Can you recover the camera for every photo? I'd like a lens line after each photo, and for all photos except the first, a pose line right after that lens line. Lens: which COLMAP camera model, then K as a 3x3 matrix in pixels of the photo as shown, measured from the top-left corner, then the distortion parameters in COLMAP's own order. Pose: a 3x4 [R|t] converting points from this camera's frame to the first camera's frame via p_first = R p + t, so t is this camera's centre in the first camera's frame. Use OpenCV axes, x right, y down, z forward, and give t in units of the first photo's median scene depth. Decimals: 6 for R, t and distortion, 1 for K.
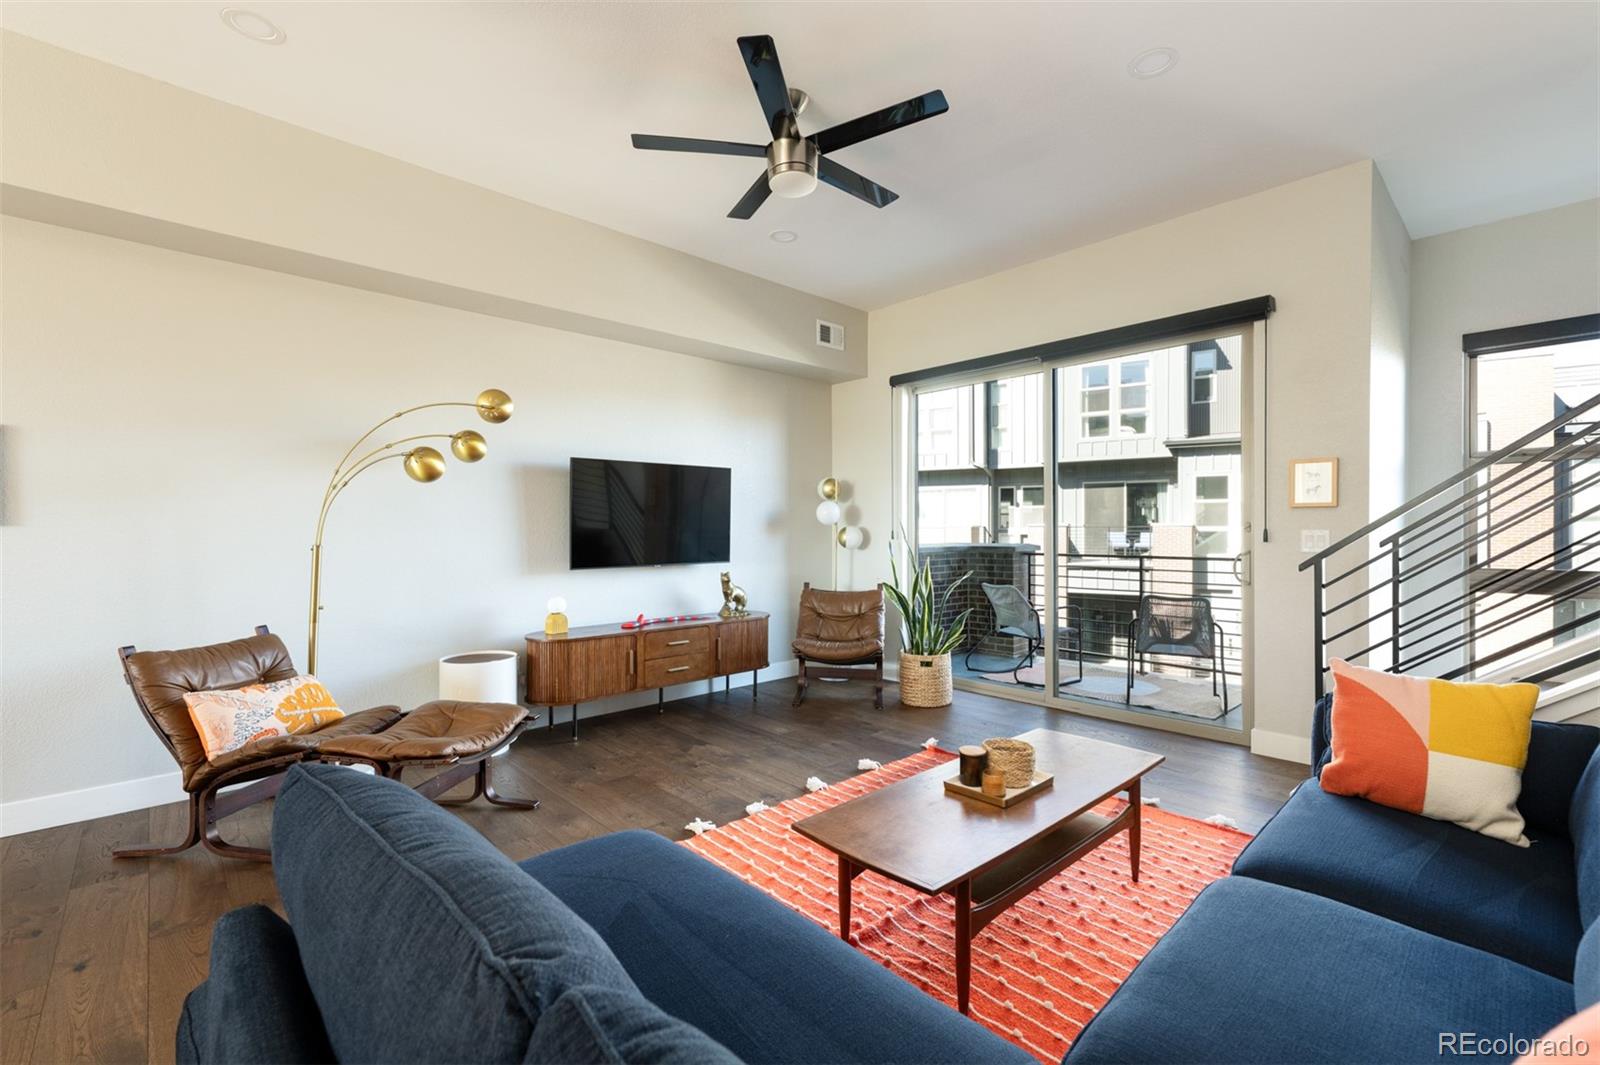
lens RADIAL K [[693.0, 0, 800.0], [0, 693.0, 532.5], [0, 0, 1]] dist [0.002097, -0.000057]
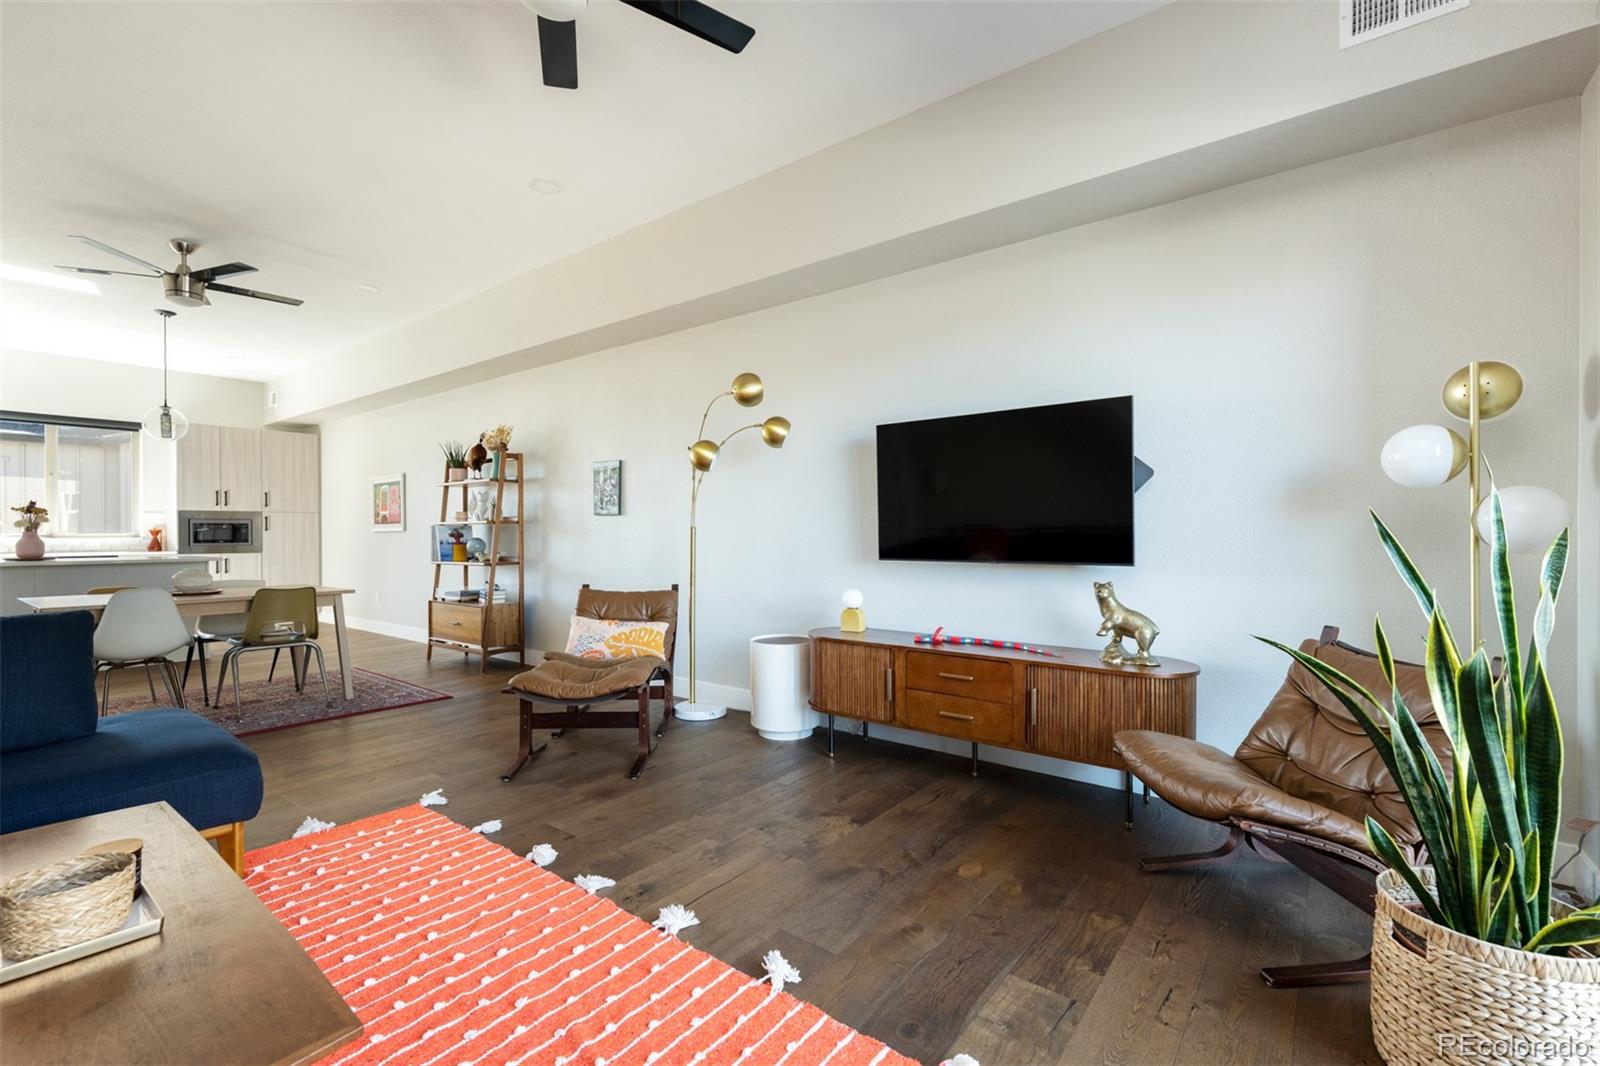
lens RADIAL K [[693.0, 0, 800.0], [0, 693.0, 533.0], [0, 0, 1]] dist [0.002097, -0.000057]
pose [[0.153200, 0.004772, -0.988184, 0.492199], [-0.002313, 0.999987, 0.004471, 0.017839], [0.988192, 0.001601, 0.153209, 0.789272]]
